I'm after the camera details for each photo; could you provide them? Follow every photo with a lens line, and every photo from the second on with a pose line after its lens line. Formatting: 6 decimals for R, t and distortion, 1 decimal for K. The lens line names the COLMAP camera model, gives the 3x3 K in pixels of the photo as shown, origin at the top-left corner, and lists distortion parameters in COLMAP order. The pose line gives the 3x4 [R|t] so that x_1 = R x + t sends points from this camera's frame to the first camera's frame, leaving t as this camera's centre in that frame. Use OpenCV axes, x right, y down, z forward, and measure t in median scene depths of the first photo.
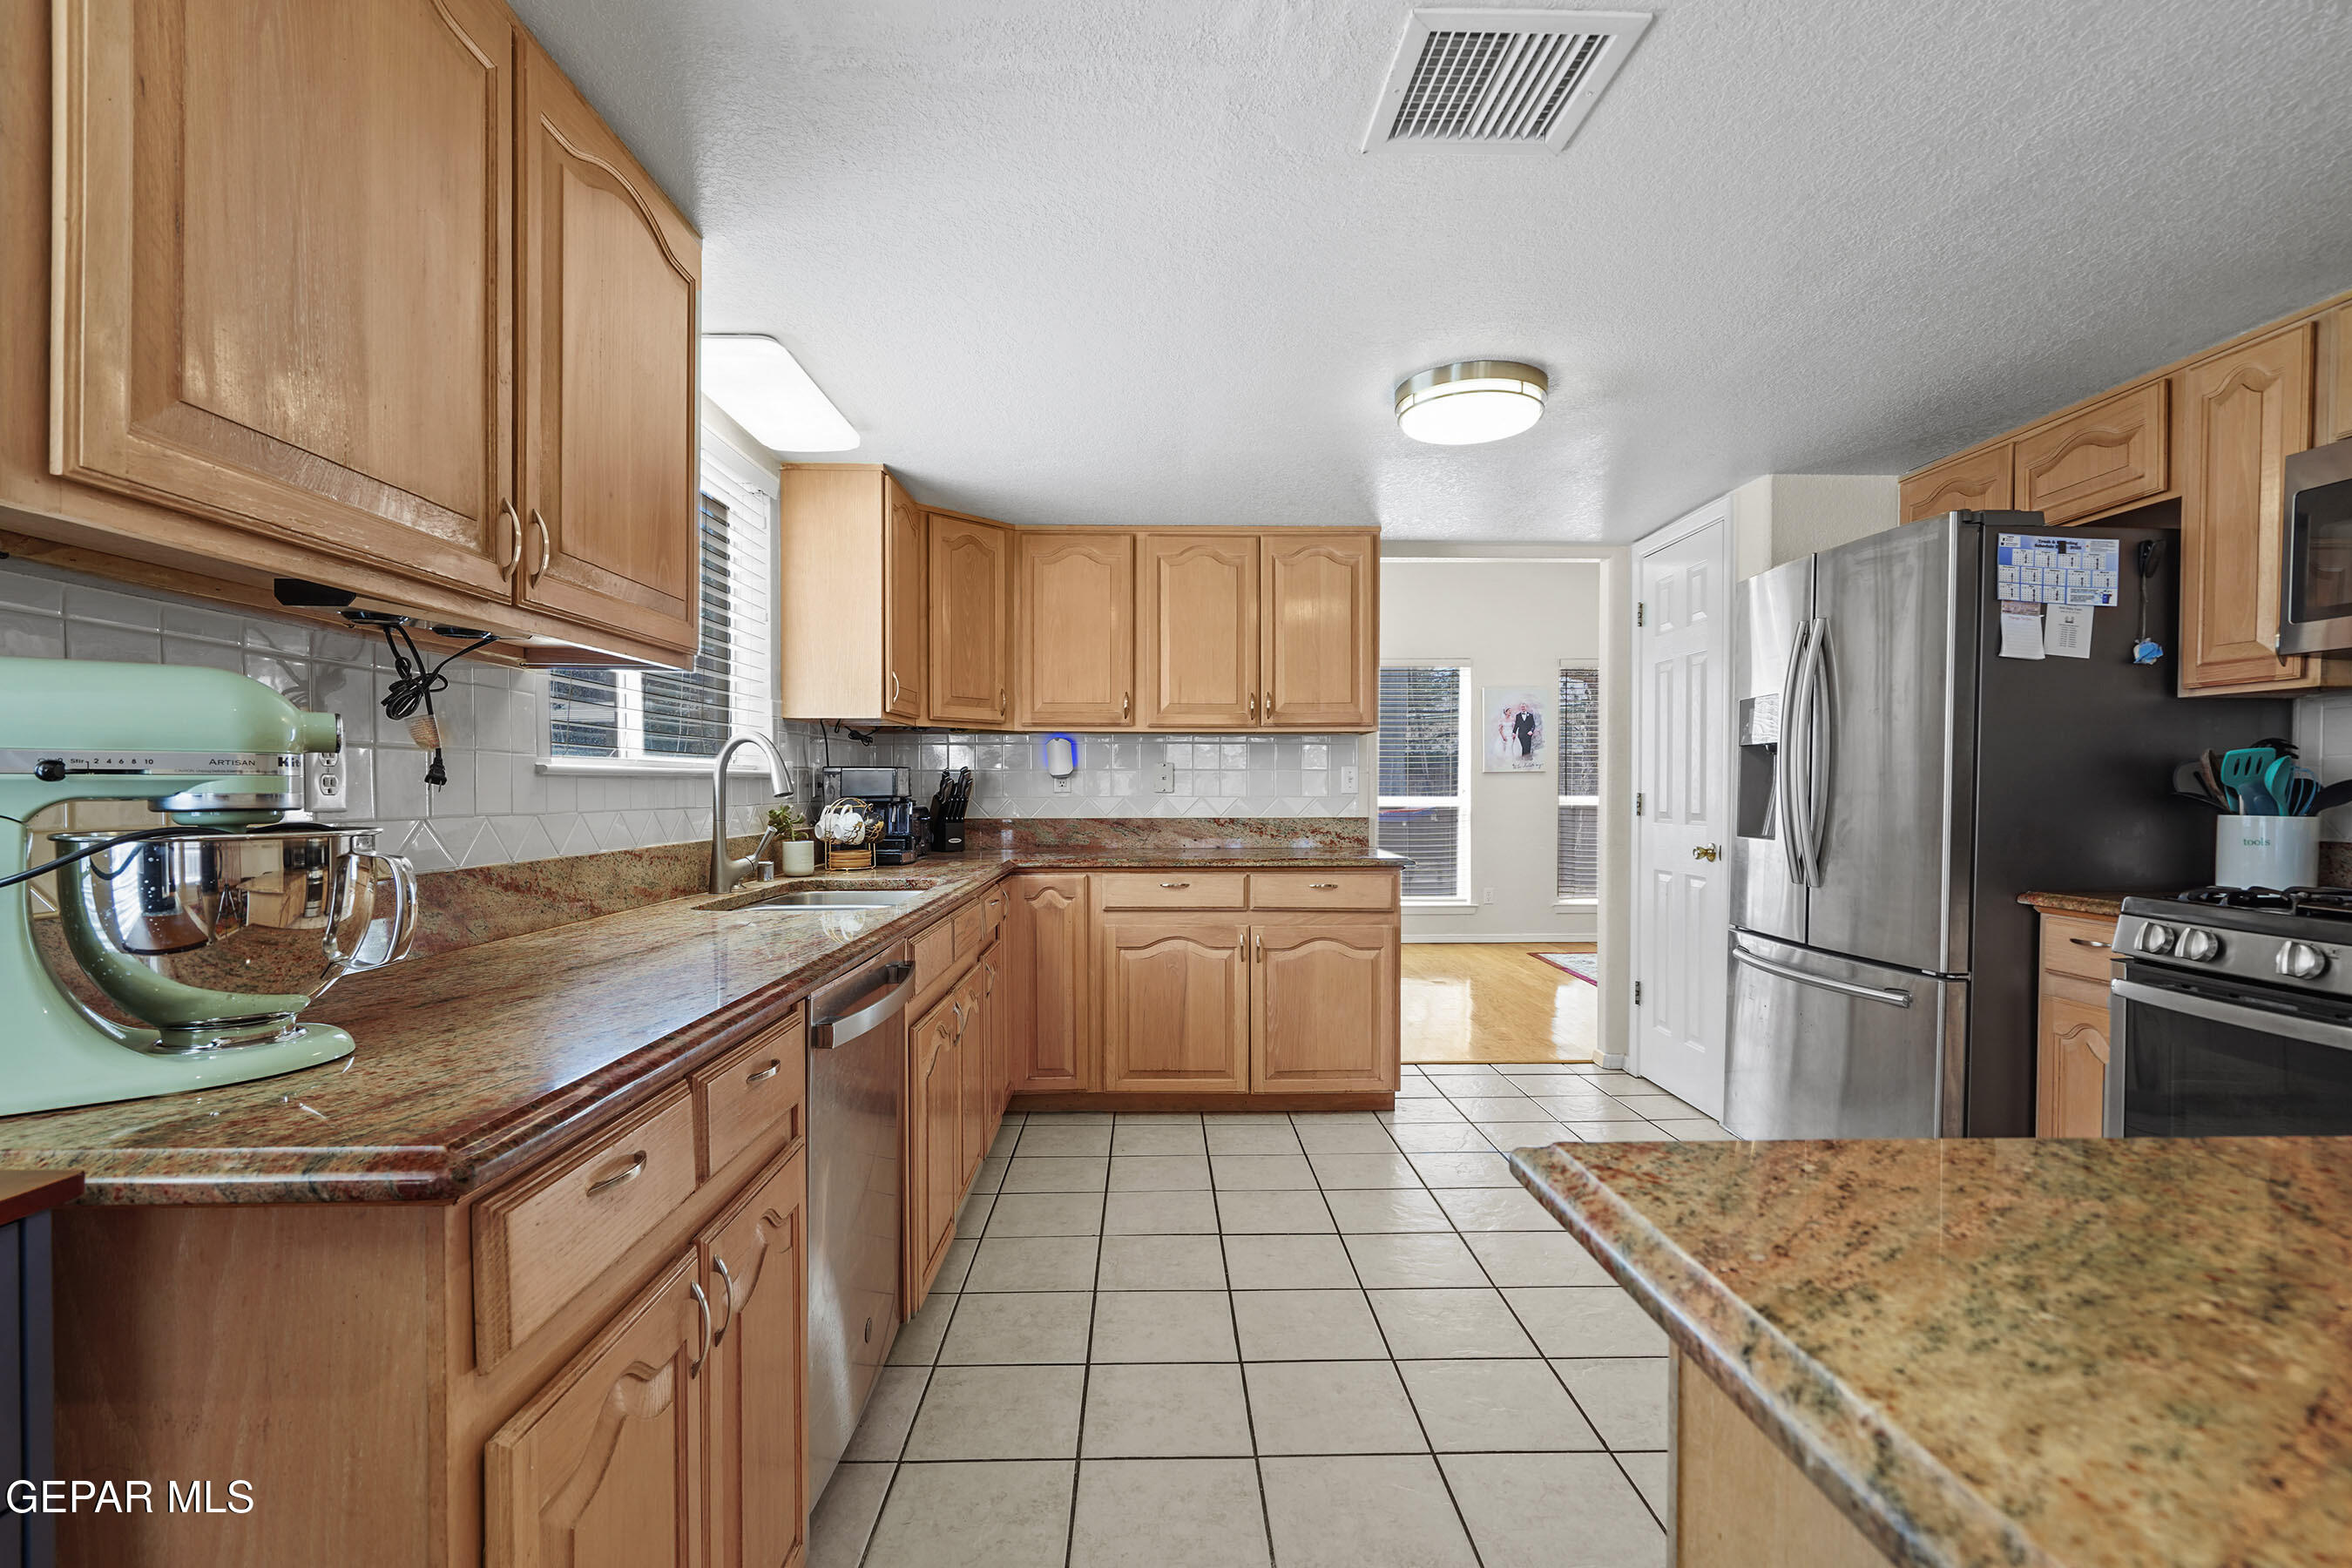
lens RADIAL K [[1077.7, 0, 1166.5], [0, 1077.7, 796.9], [0, 0, 1]] dist [-0.001665, 0.001017]
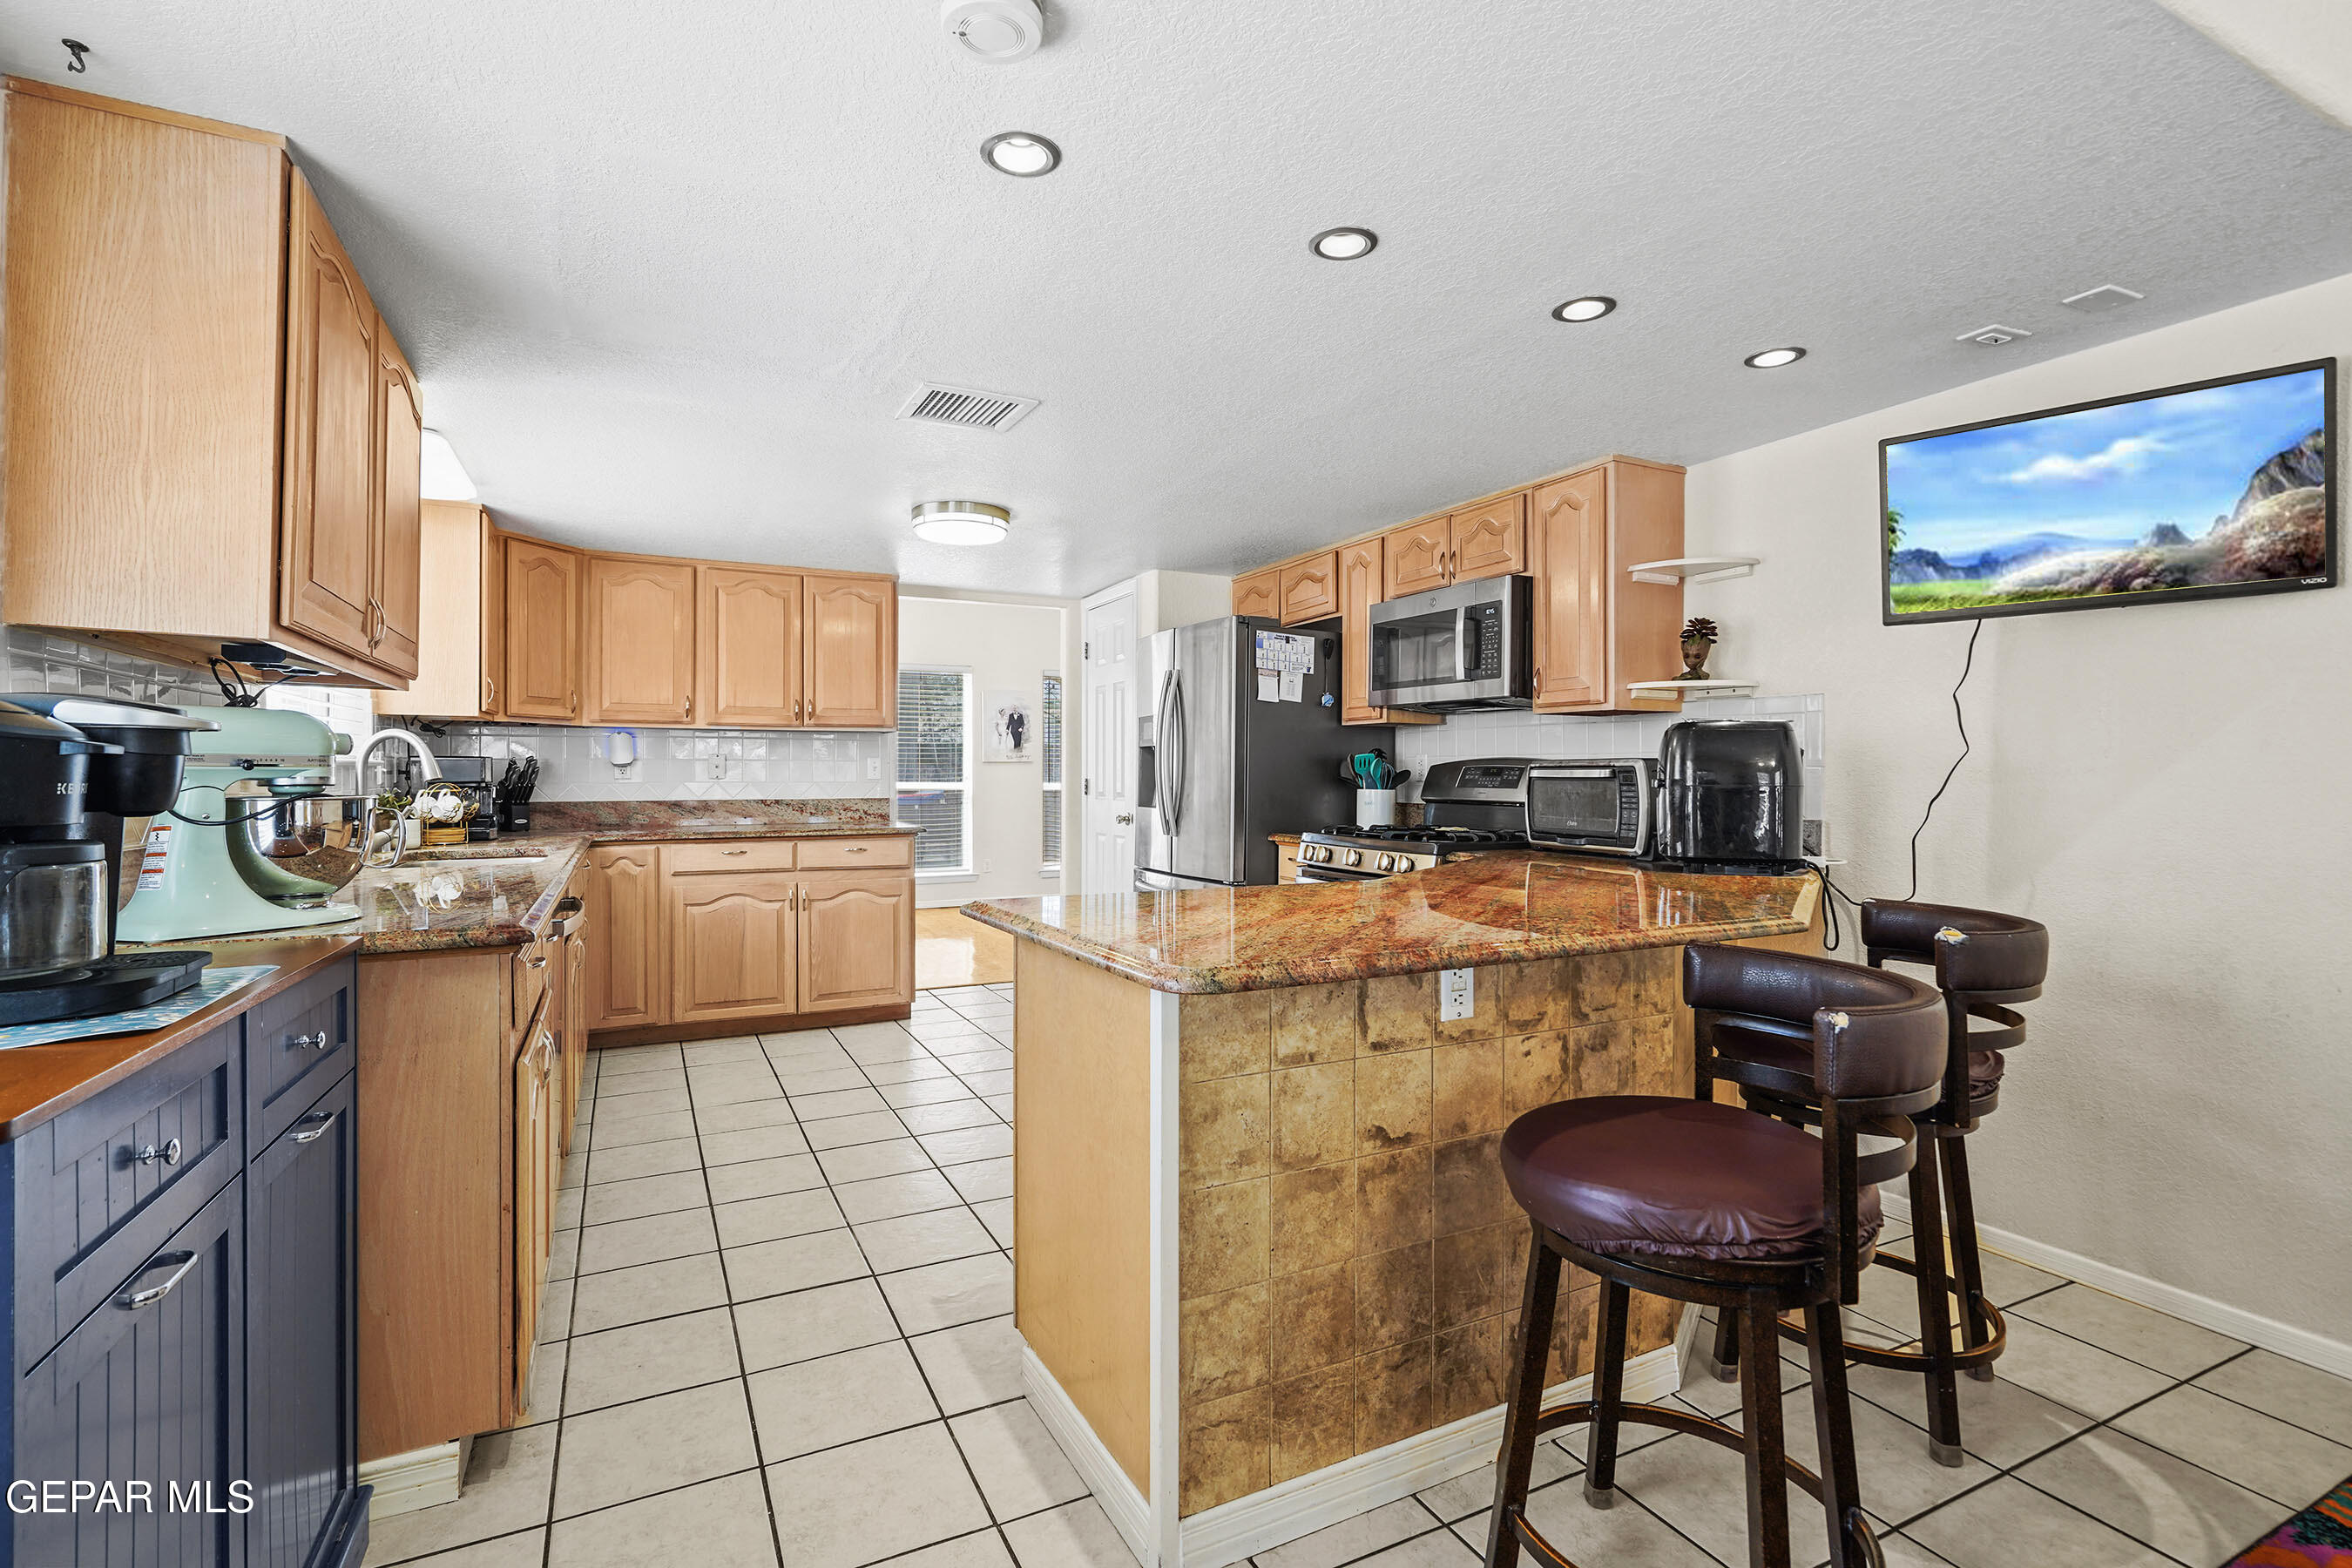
lens RADIAL K [[1077.7, 0, 1166.0], [0, 1077.7, 774.9], [0, 0, 1]] dist [-0.001665, 0.001017]
pose [[0.902305, -0.000011, 0.431098, -0.080209], [0.003884, 0.999960, -0.008103, 0.003953], [-0.431081, 0.008986, 0.902269, -0.348873]]
